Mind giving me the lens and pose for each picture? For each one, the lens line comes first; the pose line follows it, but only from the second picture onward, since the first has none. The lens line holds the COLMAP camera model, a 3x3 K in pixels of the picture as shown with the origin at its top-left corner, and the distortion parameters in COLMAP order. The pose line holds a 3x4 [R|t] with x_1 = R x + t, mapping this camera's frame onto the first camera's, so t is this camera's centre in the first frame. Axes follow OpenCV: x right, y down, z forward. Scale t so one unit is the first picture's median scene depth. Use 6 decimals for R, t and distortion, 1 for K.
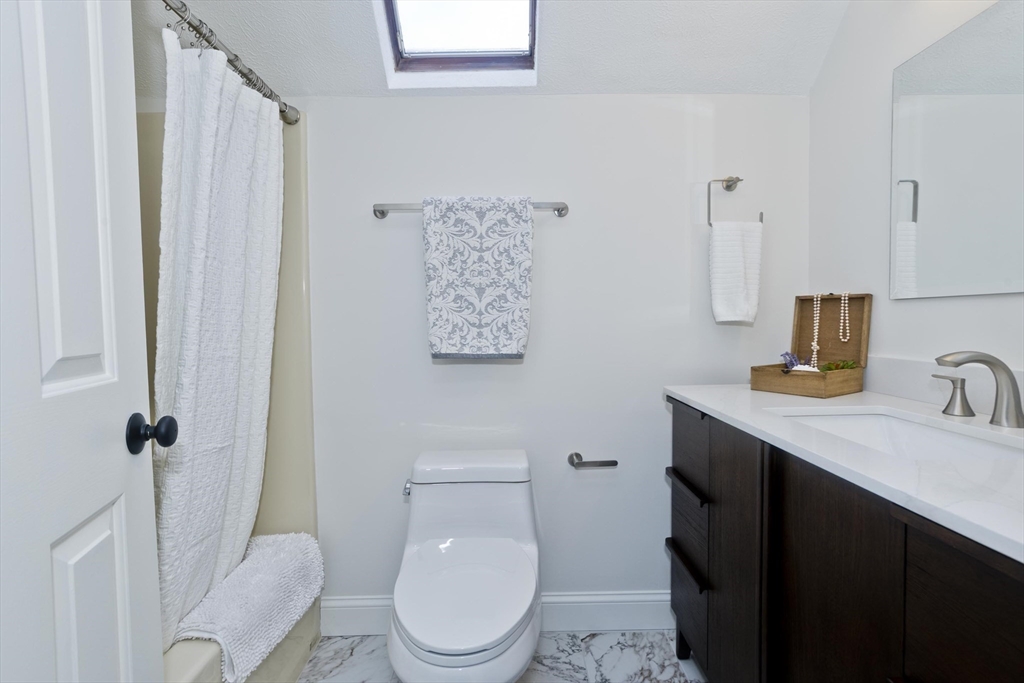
lens RADIAL K [[489.6, 0, 513.6], [0, 489.6, 338.0], [0, 0, 1]] dist [-0.055670, 0.034227]
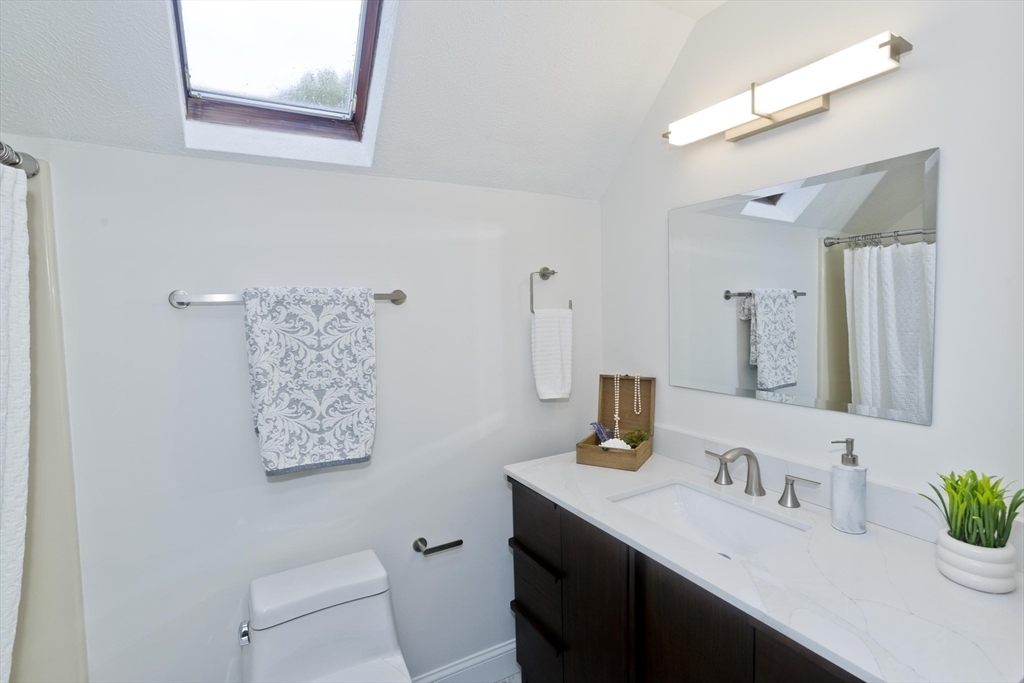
lens RADIAL K [[489.6, 0, 513.6], [0, 489.6, 338.0], [0, 0, 1]] dist [-0.055670, 0.034227]
pose [[0.877414, -0.035389, 0.478427, -0.180622], [0.031067, 0.999374, 0.016947, -0.202959], [-0.478727, -0.000006, 0.877964, 0.033497]]
